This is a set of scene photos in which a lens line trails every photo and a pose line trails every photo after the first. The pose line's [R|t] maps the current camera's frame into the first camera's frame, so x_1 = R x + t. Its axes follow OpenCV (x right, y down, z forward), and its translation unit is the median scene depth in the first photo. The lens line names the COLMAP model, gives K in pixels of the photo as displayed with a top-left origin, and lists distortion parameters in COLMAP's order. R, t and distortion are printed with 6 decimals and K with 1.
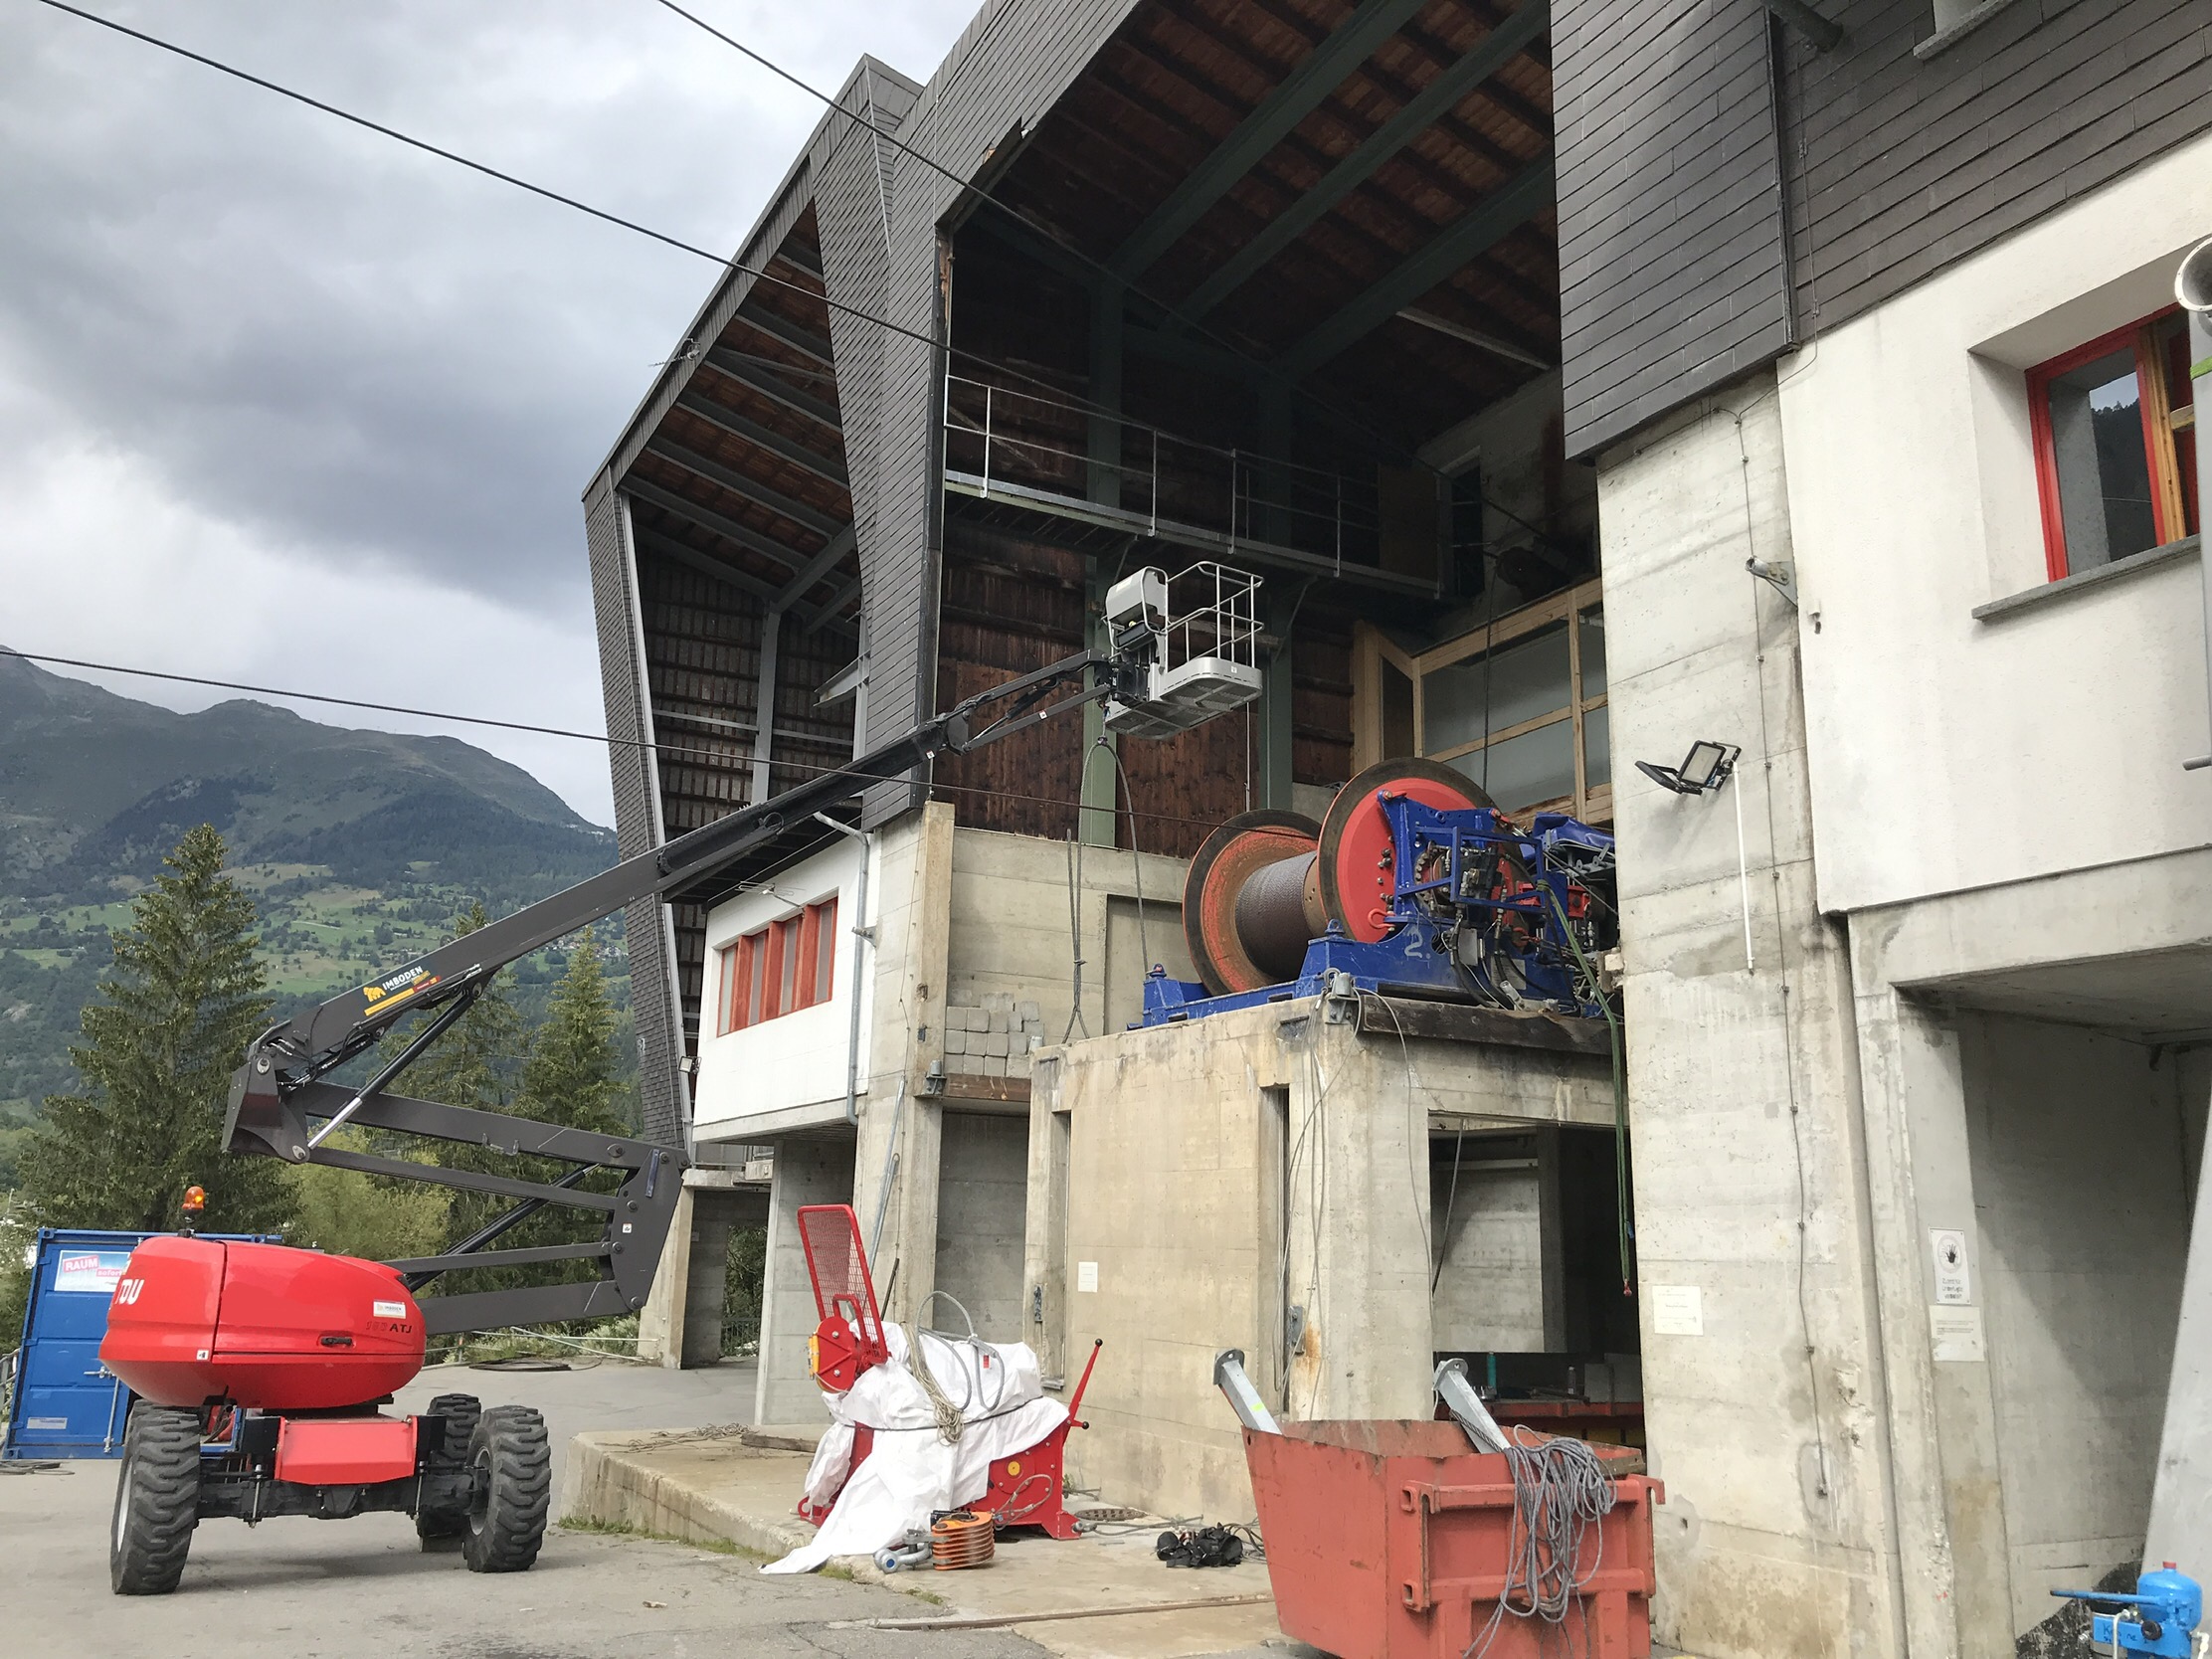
lens RADIAL K [[1808.6, 0, 1096.1], [0, 1808.6, 795.6], [0, 0, 1]] dist [0.109515, -0.345441]
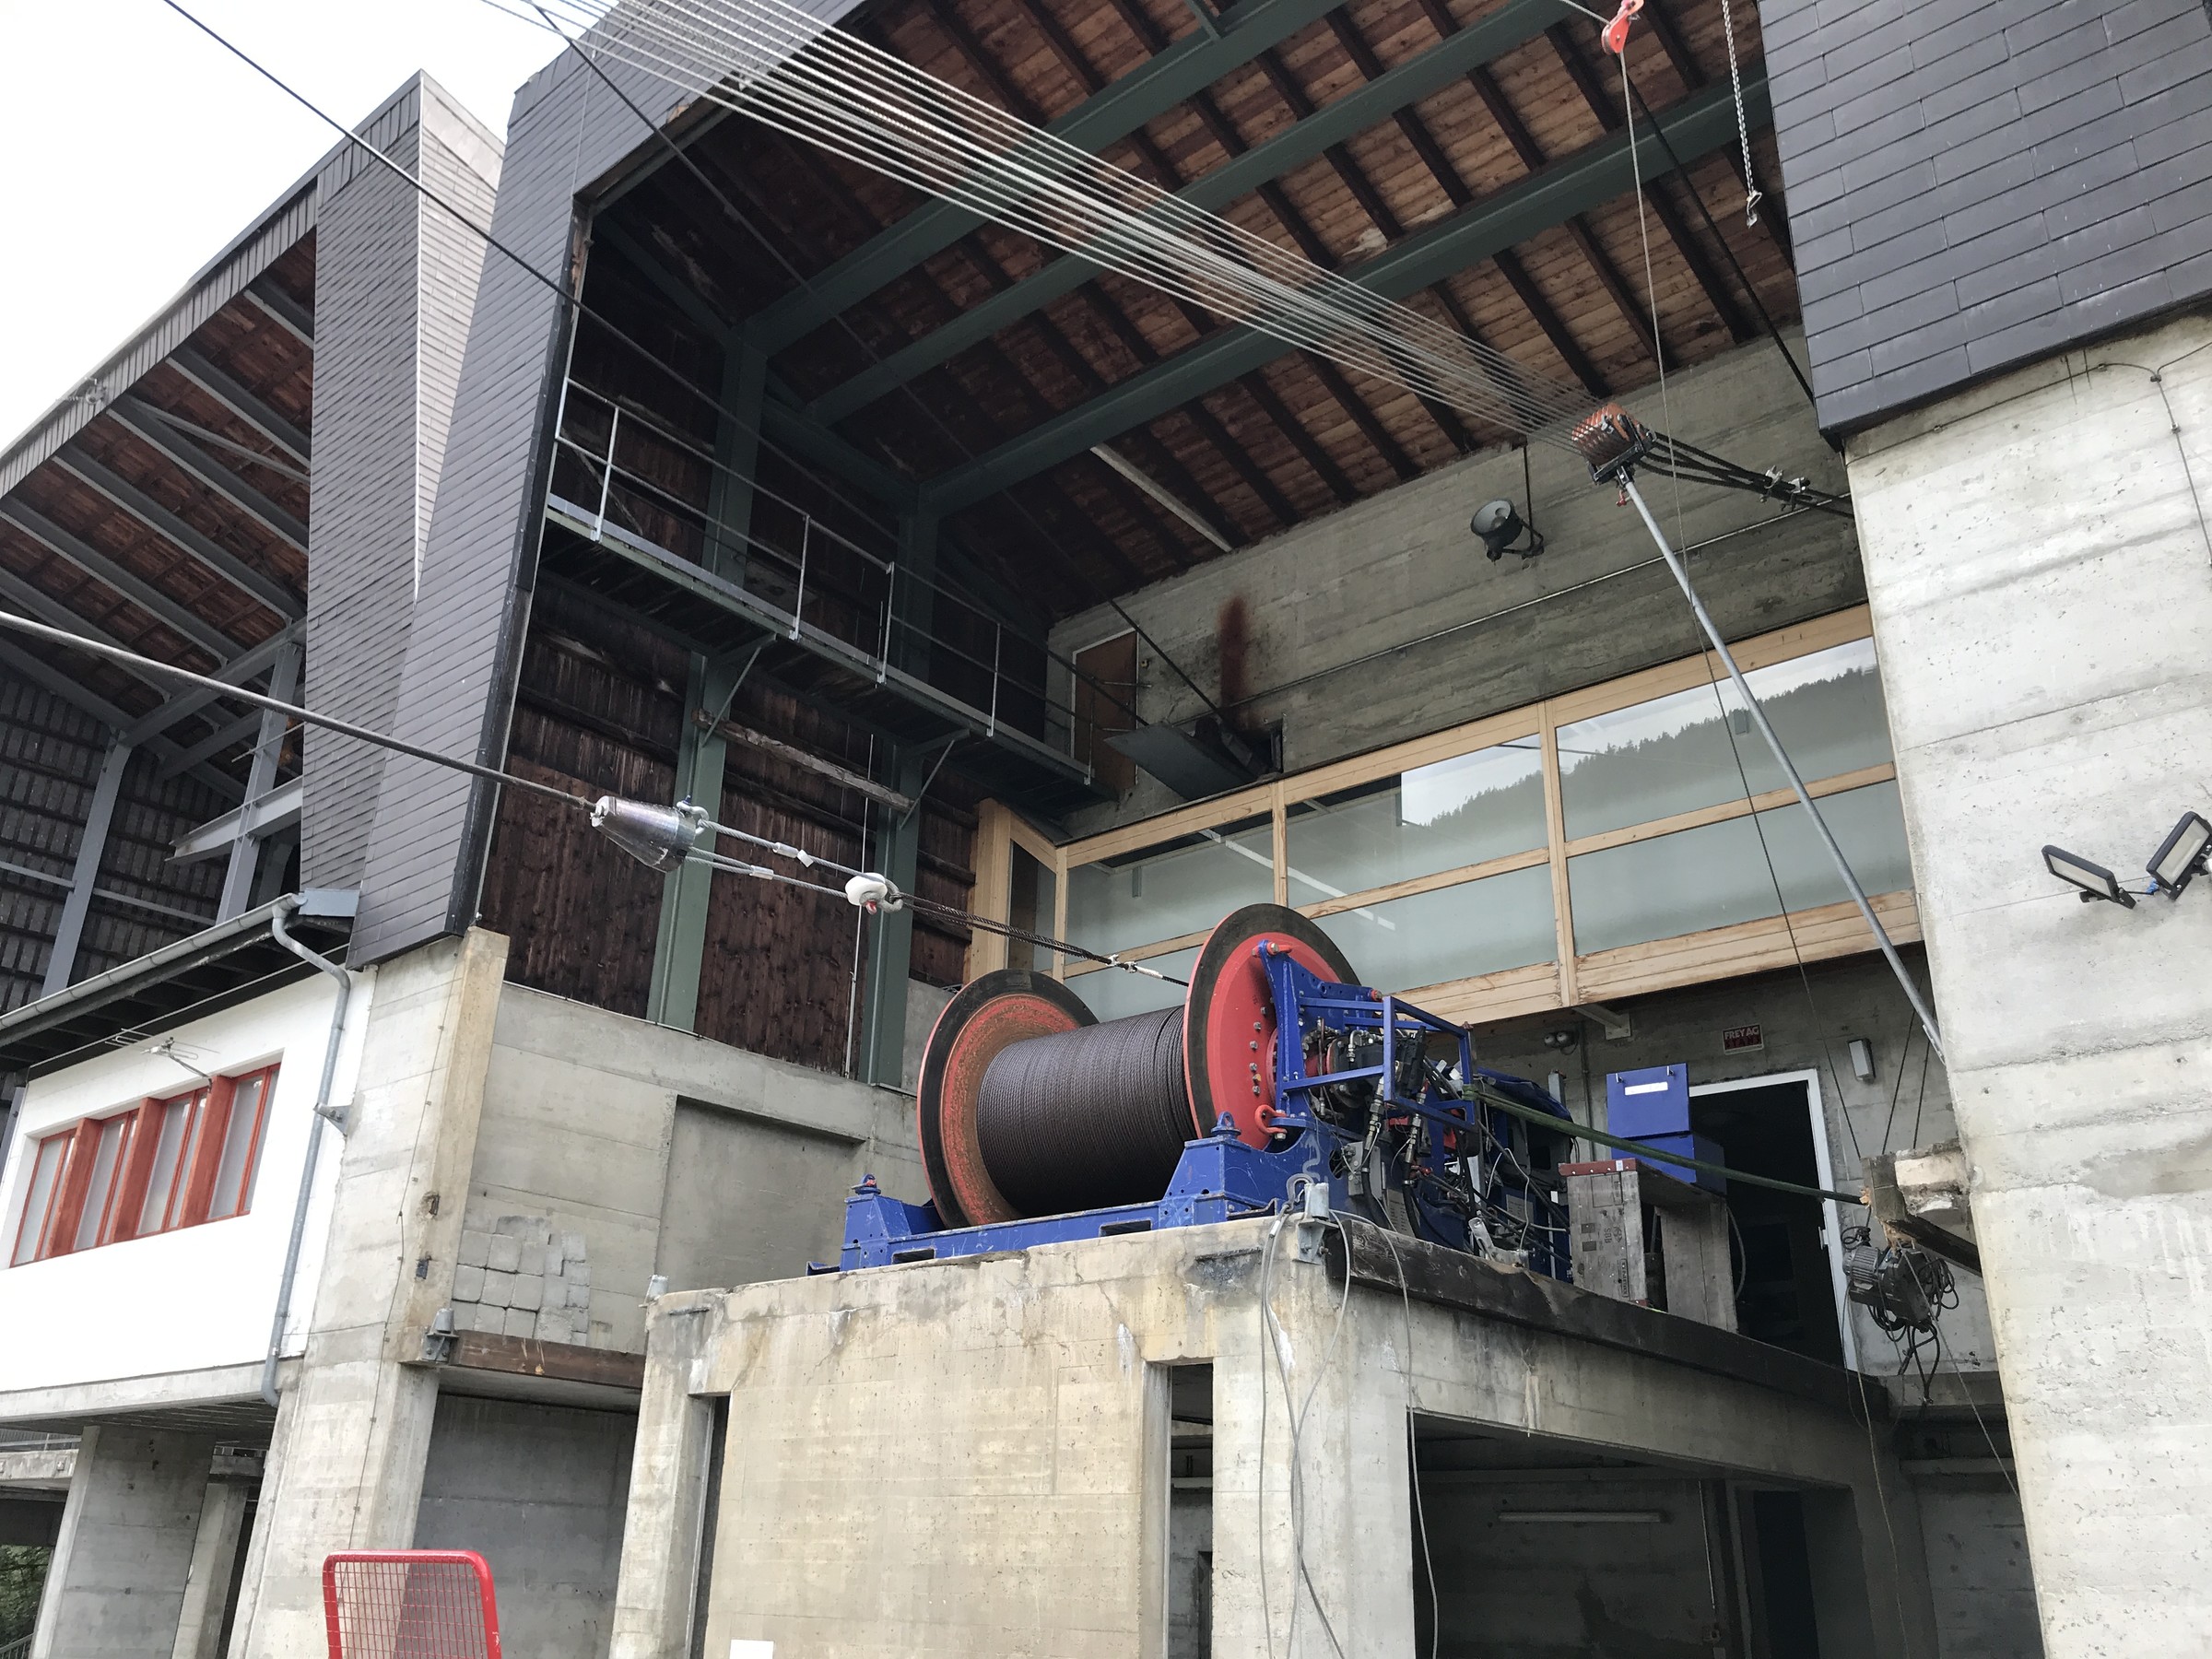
lens RADIAL K [[1828.1, 0, 1097.7], [0, 1828.1, 795.1], [0, 0, 1]] dist [0.010087, -0.002942]
pose [[0.931409, 0.146948, 0.332992, -0.143889], [-0.093646, 0.980828, -0.170900, 0.066175], [-0.351721, 0.127994, 0.927313, 0.331499]]
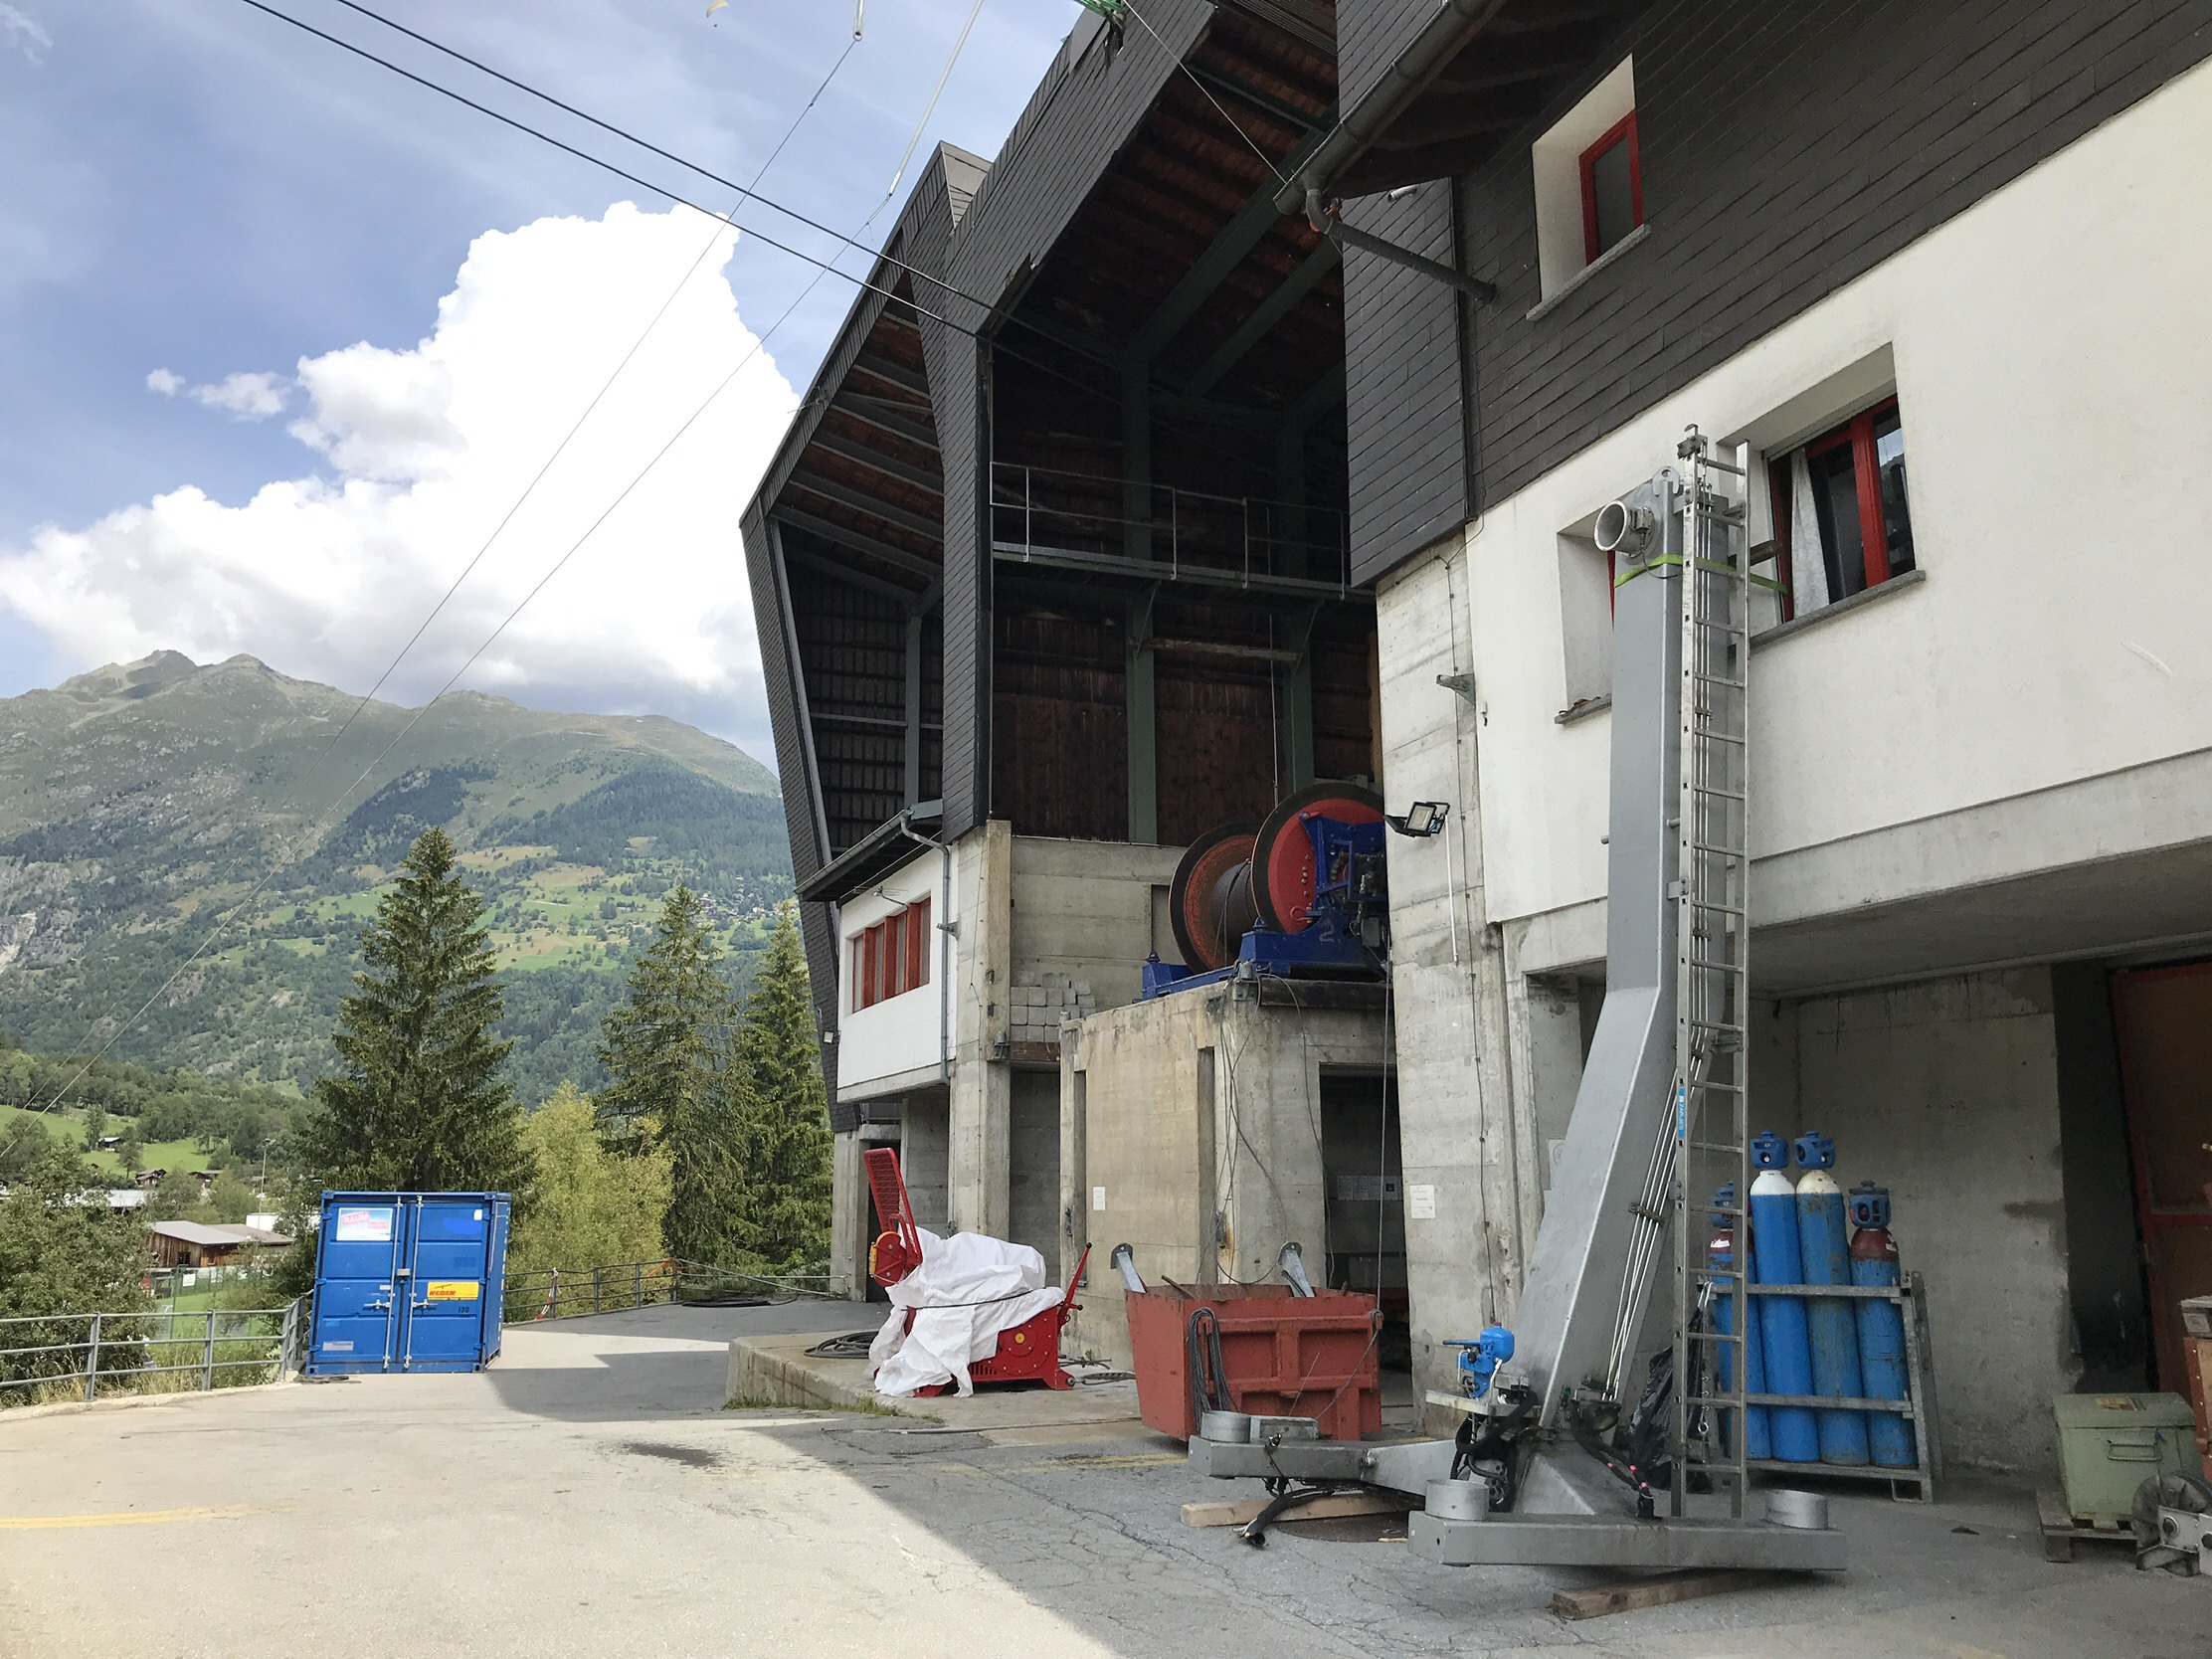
lens RADIAL K [[1808.6, 0, 1096.1], [0, 1808.6, 795.6], [0, 0, 1]] dist [0.109515, -0.345441]
pose [[0.992848, -0.052466, -0.107239, 0.143704], [0.055532, 0.998123, 0.025804, -0.052349], [0.105684, -0.031575, 0.993898, -0.264115]]
